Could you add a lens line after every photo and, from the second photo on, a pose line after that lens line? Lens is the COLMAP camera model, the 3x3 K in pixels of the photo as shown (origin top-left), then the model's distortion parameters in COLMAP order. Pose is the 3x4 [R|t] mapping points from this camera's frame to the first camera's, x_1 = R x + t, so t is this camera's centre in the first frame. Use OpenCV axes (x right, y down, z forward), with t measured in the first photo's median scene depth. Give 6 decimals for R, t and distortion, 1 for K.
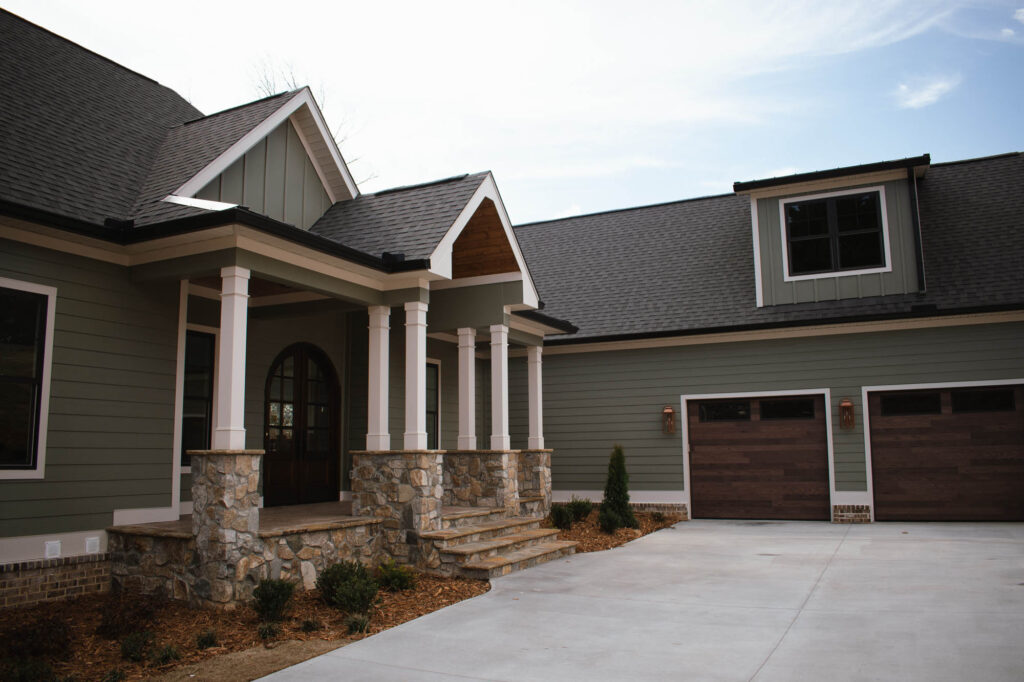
lens RADIAL K [[797.0, 0, 517.9], [0, 797.0, 343.3], [0, 0, 1]] dist [-0.100376, 0.024531]
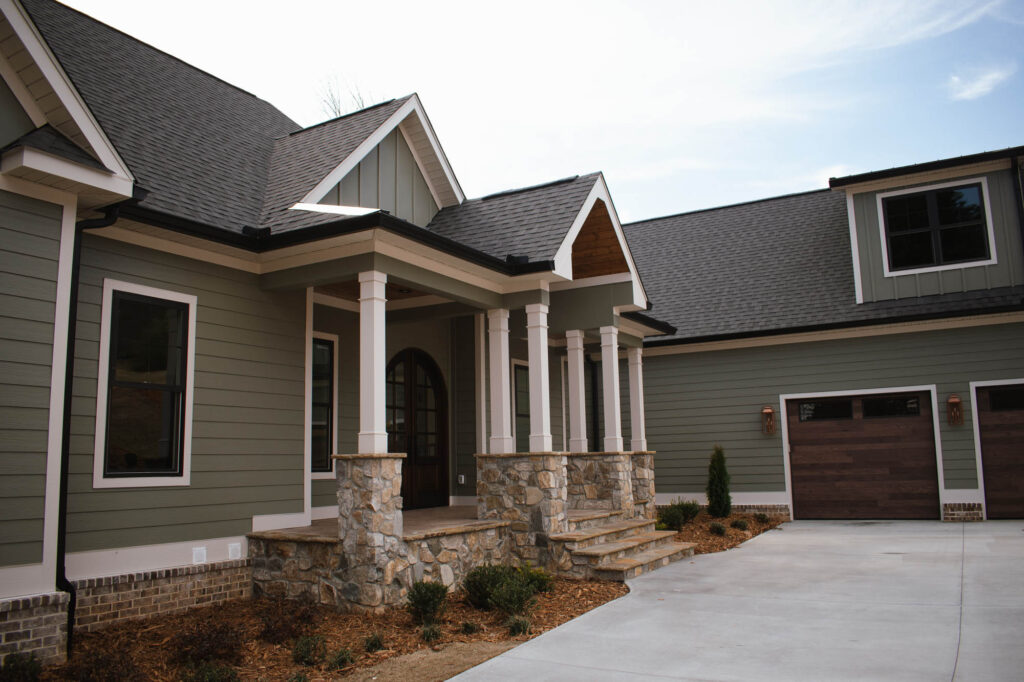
lens RADIAL K [[797.0, 0, 517.1], [0, 797.0, 344.6], [0, 0, 1]] dist [-0.100376, 0.024531]
pose [[0.997895, -0.021290, -0.061249, -0.077612], [0.020819, 0.999749, -0.008323, 0.005672], [0.061411, 0.007030, 0.998088, 0.000316]]
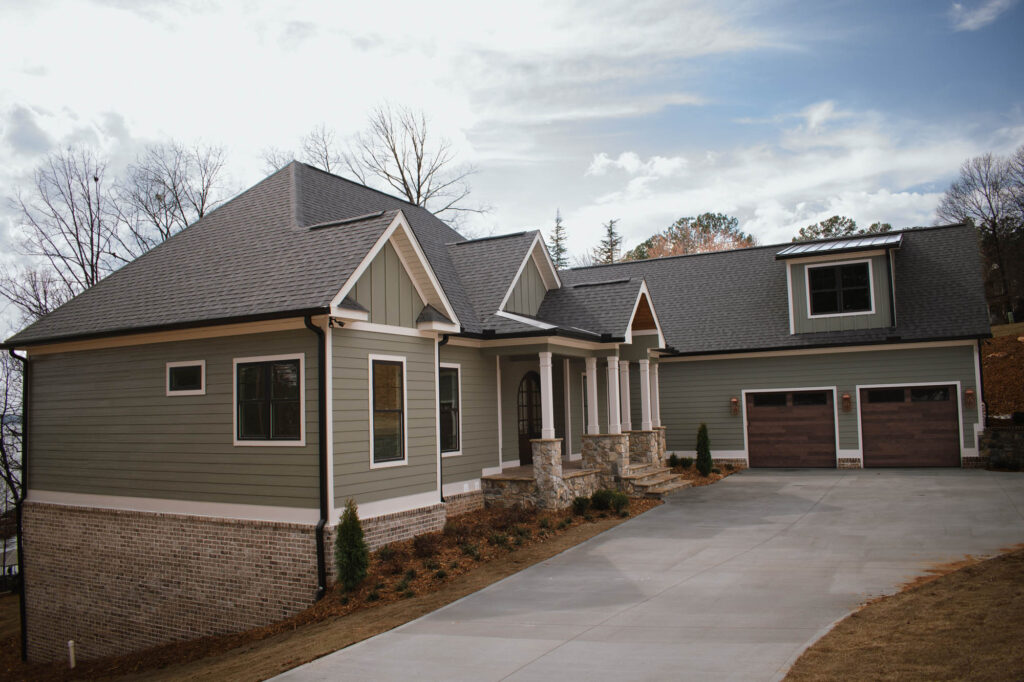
lens RADIAL K [[797.0, 0, 514.8], [0, 797.0, 341.6], [0, 0, 1]] dist [-0.100376, 0.024531]
pose [[0.999286, -0.018780, -0.032796, -0.250614], [0.020509, 0.998372, 0.053224, -0.160819], [0.031743, -0.053858, 0.998044, -0.751947]]
